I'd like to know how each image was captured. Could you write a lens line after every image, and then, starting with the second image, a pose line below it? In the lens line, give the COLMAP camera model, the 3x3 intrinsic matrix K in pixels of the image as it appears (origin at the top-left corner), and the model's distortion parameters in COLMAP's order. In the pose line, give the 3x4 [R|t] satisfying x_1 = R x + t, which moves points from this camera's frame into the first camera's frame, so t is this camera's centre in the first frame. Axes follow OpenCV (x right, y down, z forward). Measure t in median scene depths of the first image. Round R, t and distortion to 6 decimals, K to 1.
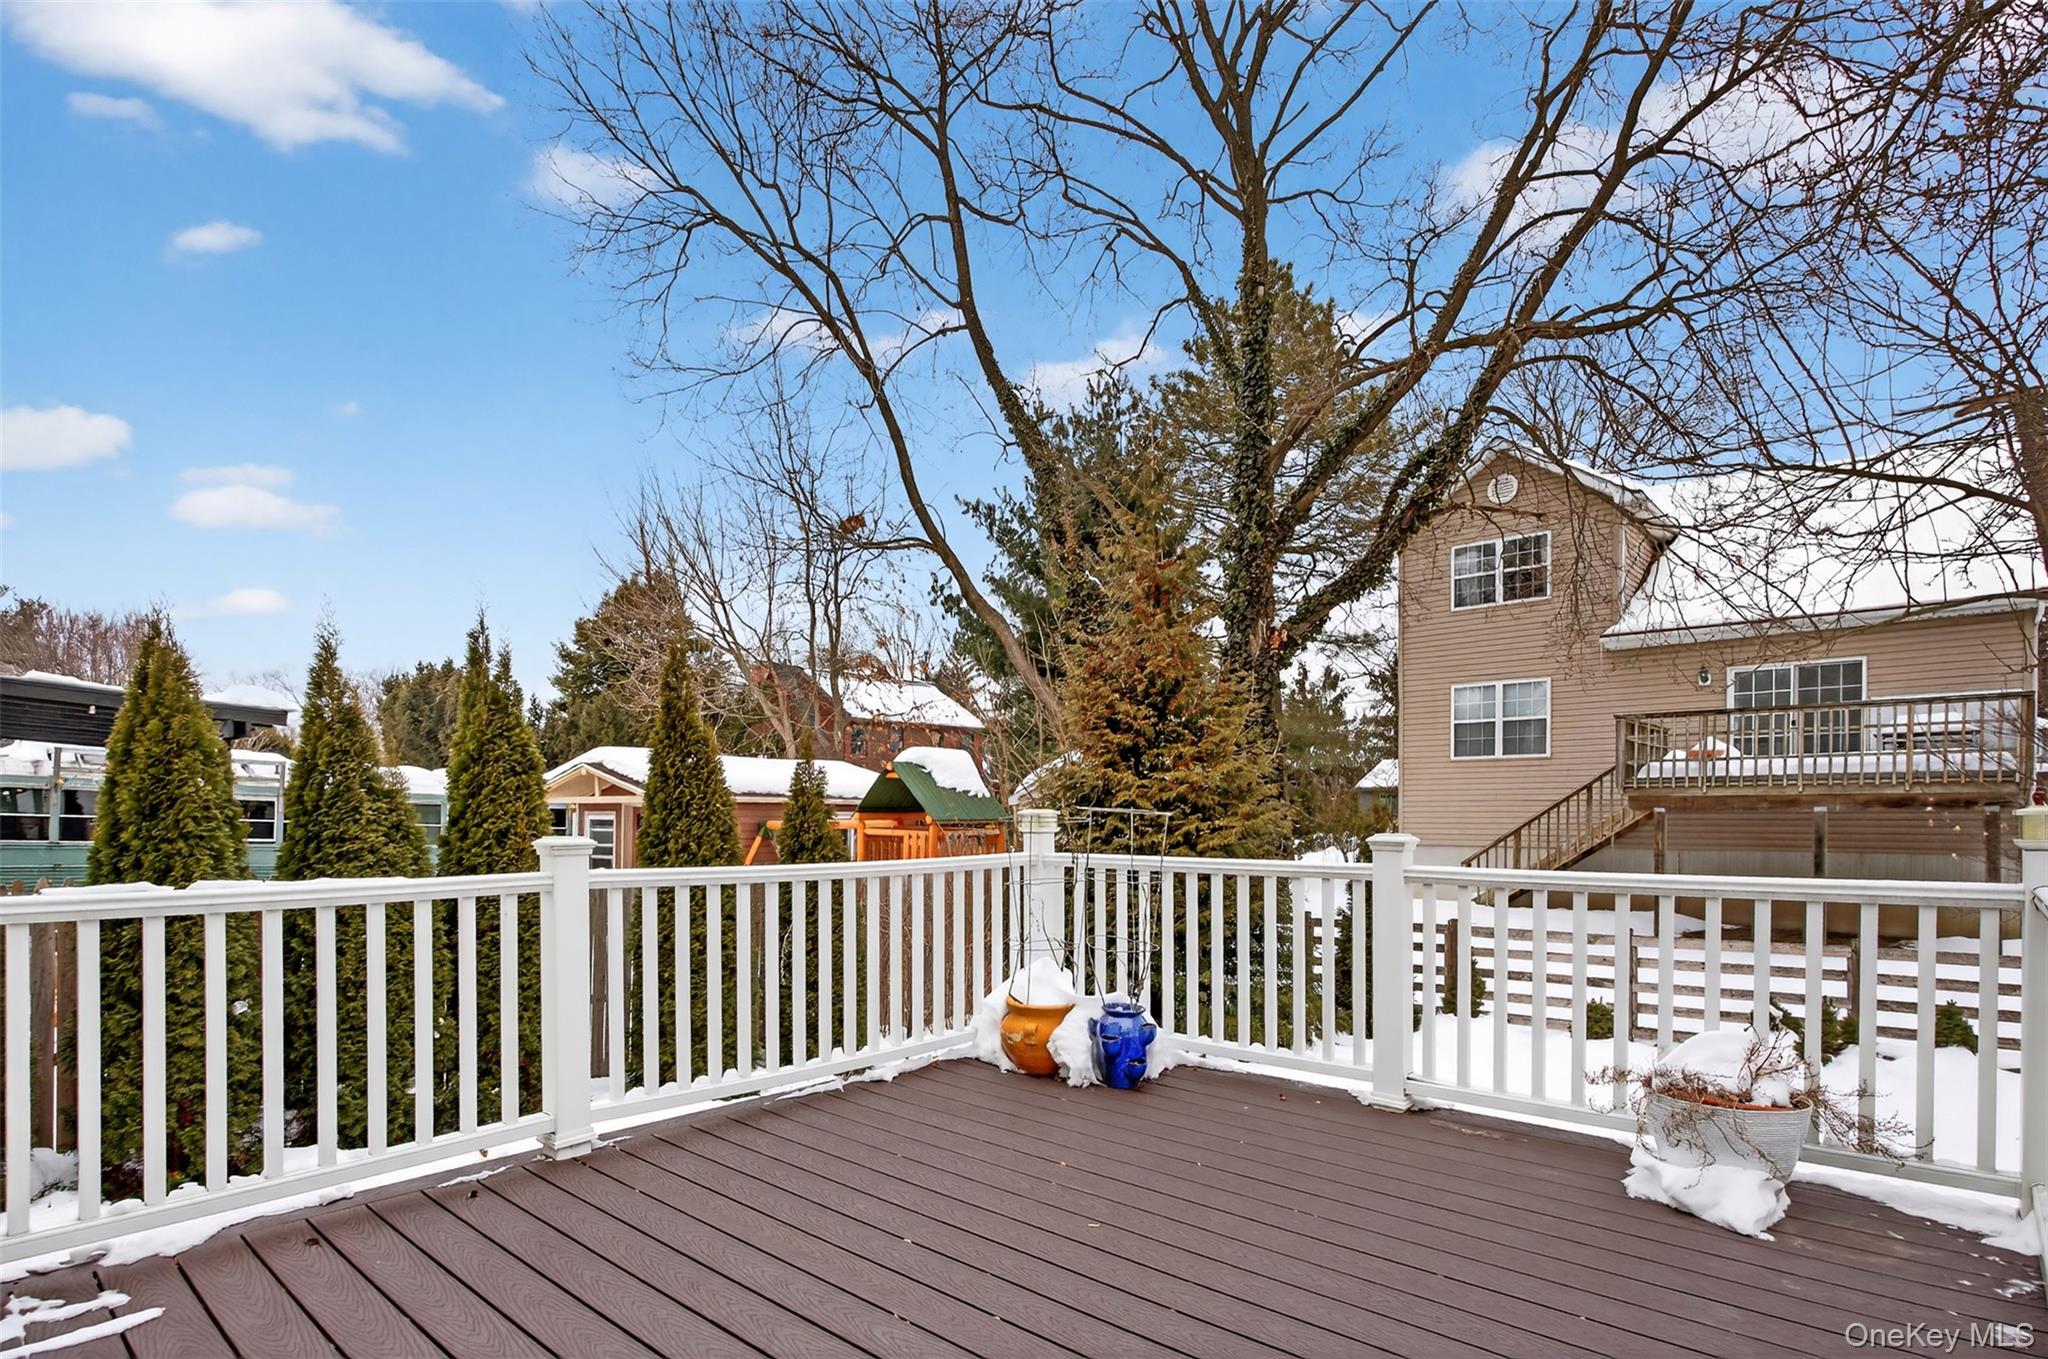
lens RADIAL K [[1014.2, 0, 989.7], [0, 1014.2, 812.9], [0, 0, 1]] dist [0.013612, 0.000218]
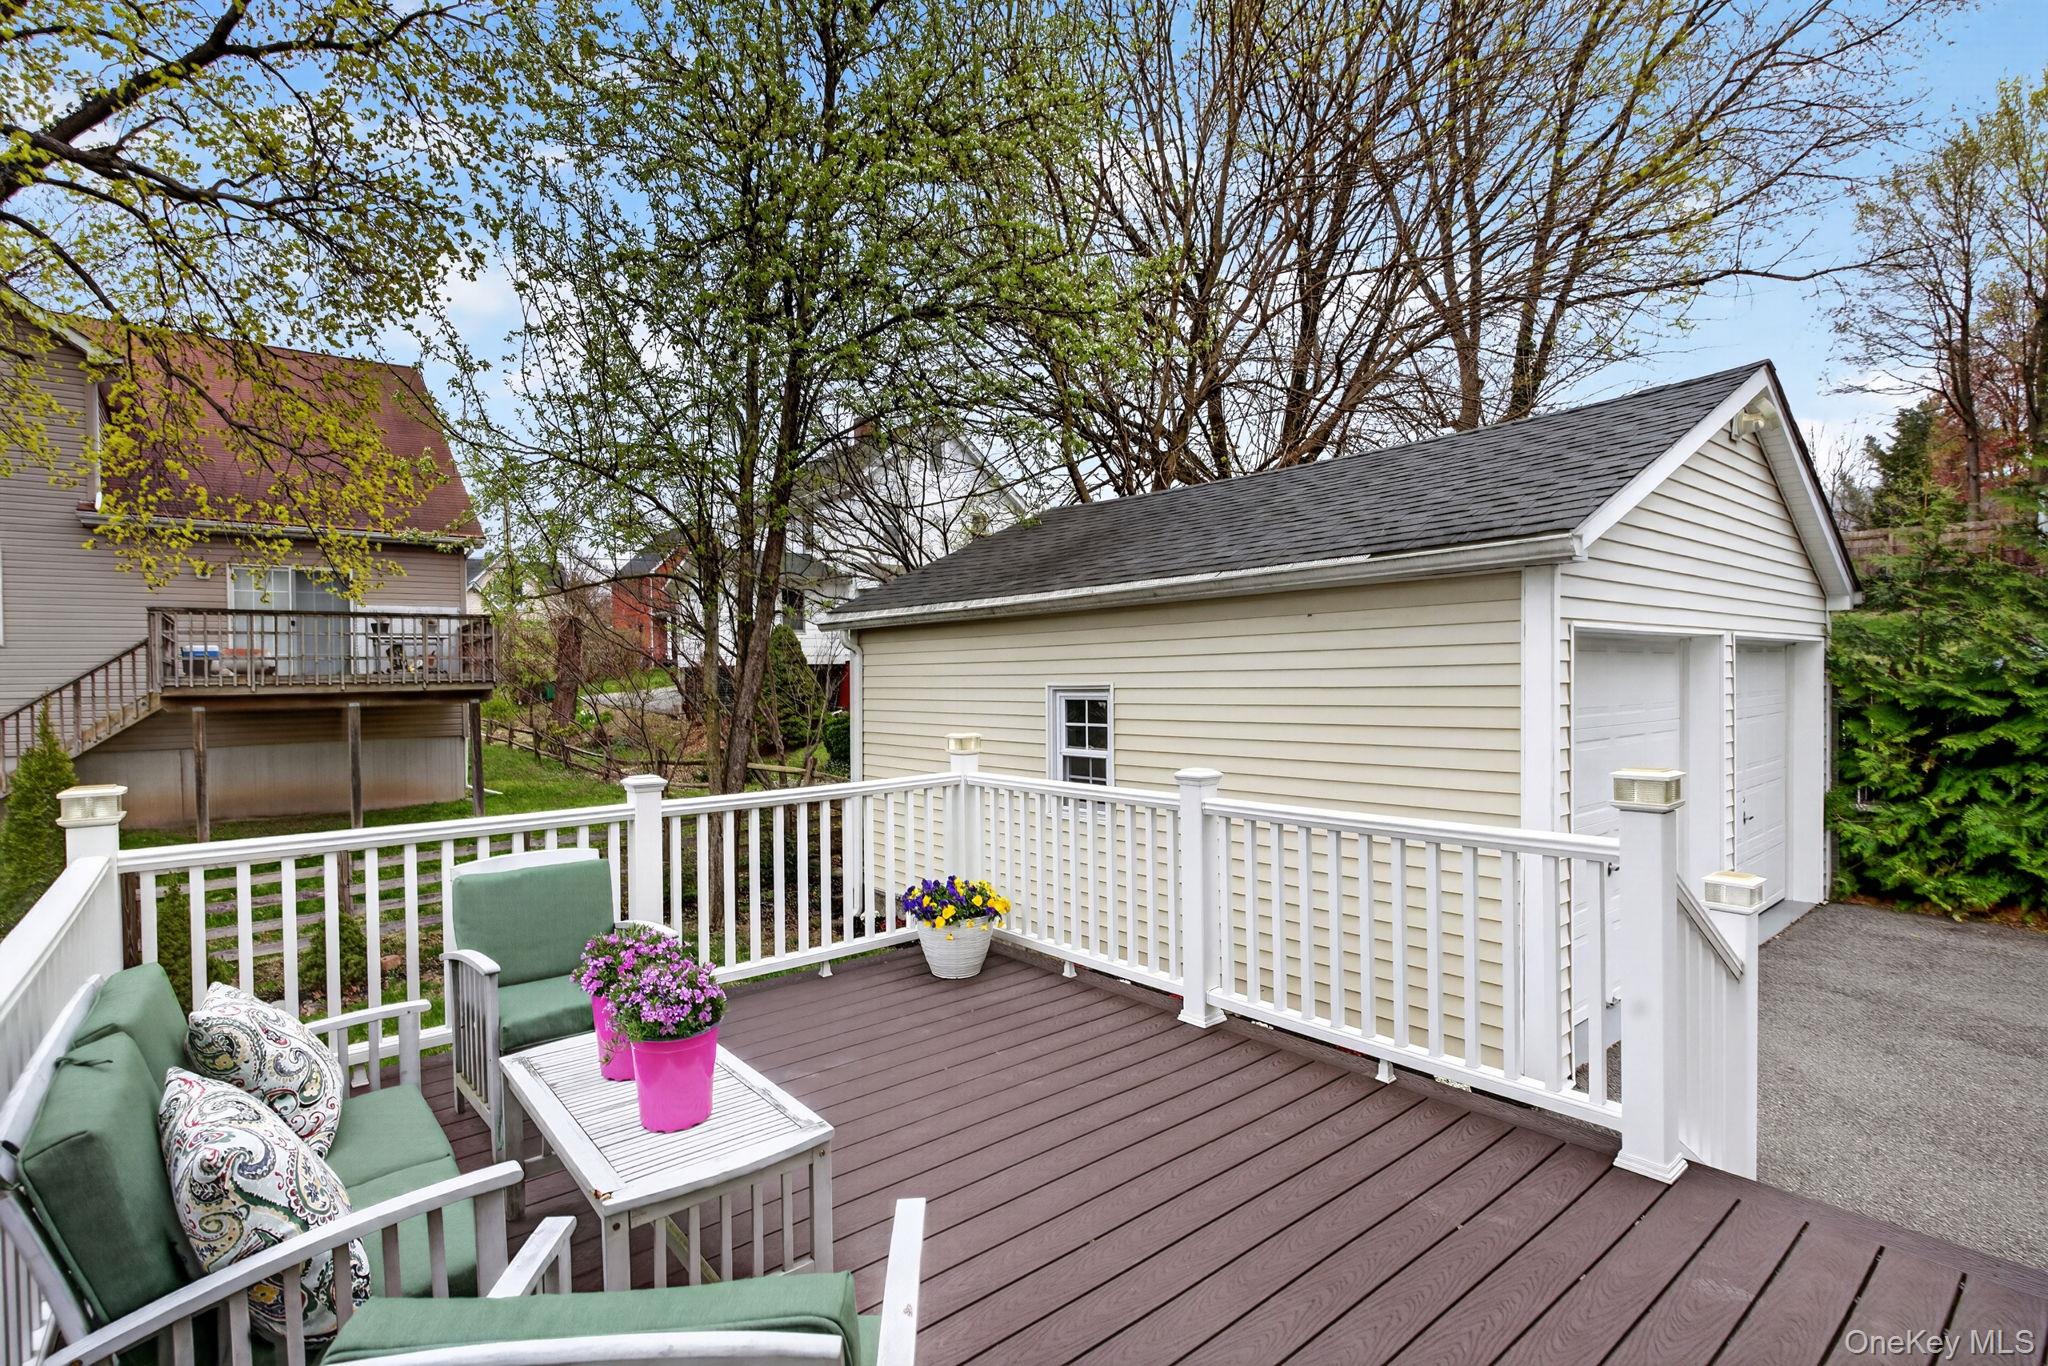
lens RADIAL K [[976.4, 0, 1017.8], [0, 976.4, 687.8], [0, 0, 1]] dist [0.003715, 0.000530]
pose [[0.117295, -0.007767, 0.993067, -0.181366], [0.009267, 0.999934, 0.006726, -0.023699], [-0.993054, 0.008413, 0.117359, 0.123356]]
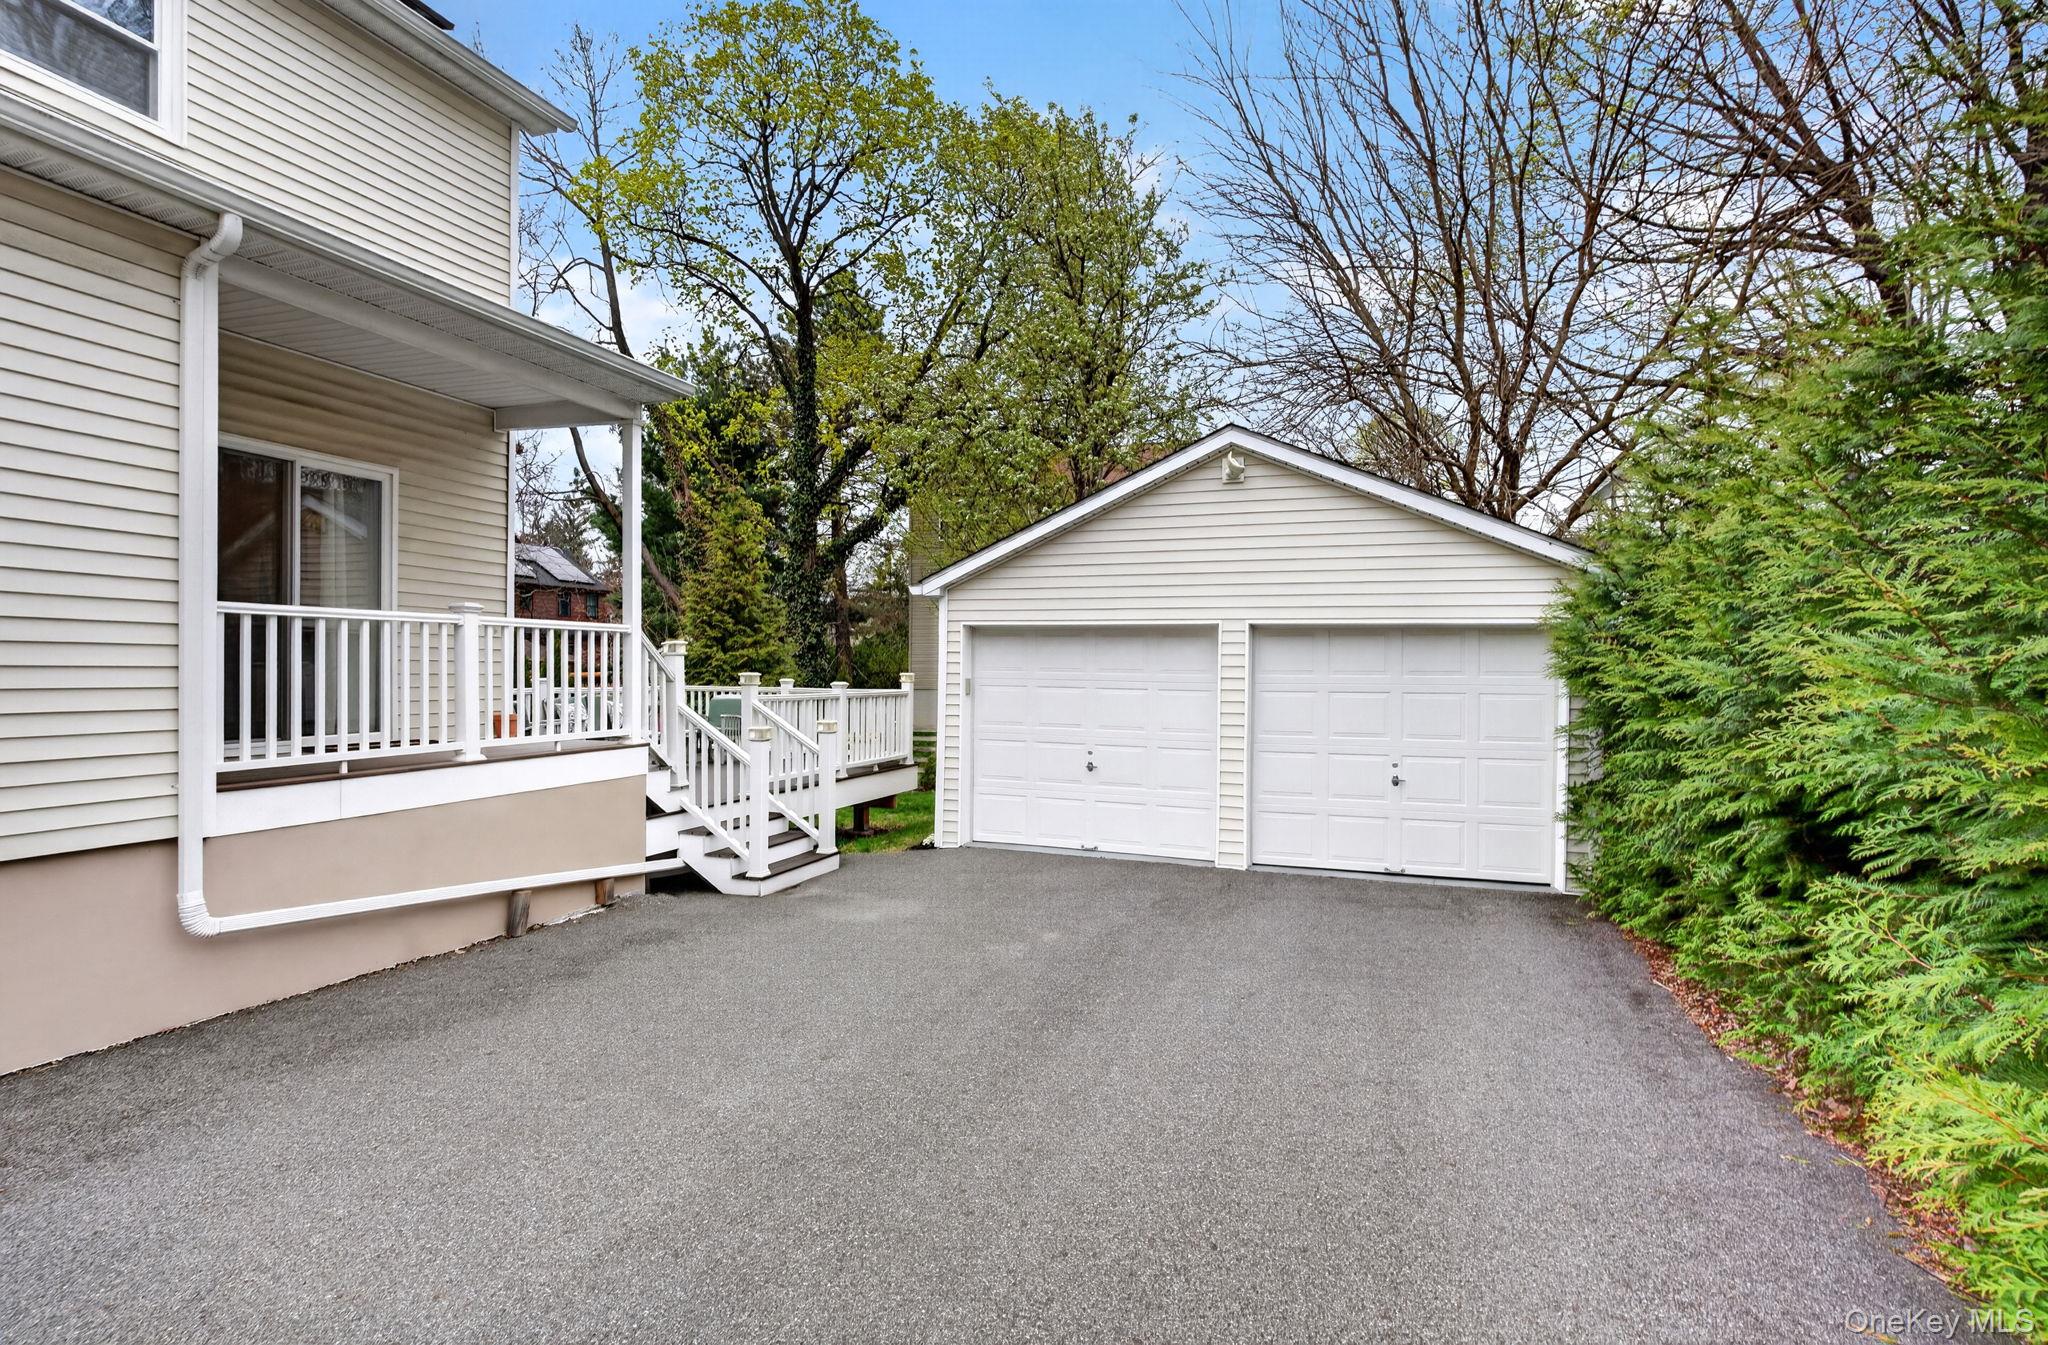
lens RADIAL K [[1032.3, 0, 1040.3], [0, 1032.3, 671.4], [0, 0, 1]] dist [0.007393, -0.000111]
pose [[0.915627, 0.008146, 0.401946, -0.065849], [-0.012902, 0.999875, 0.009126, -0.014464], [-0.401821, -0.013542, 0.915618, -0.730006]]
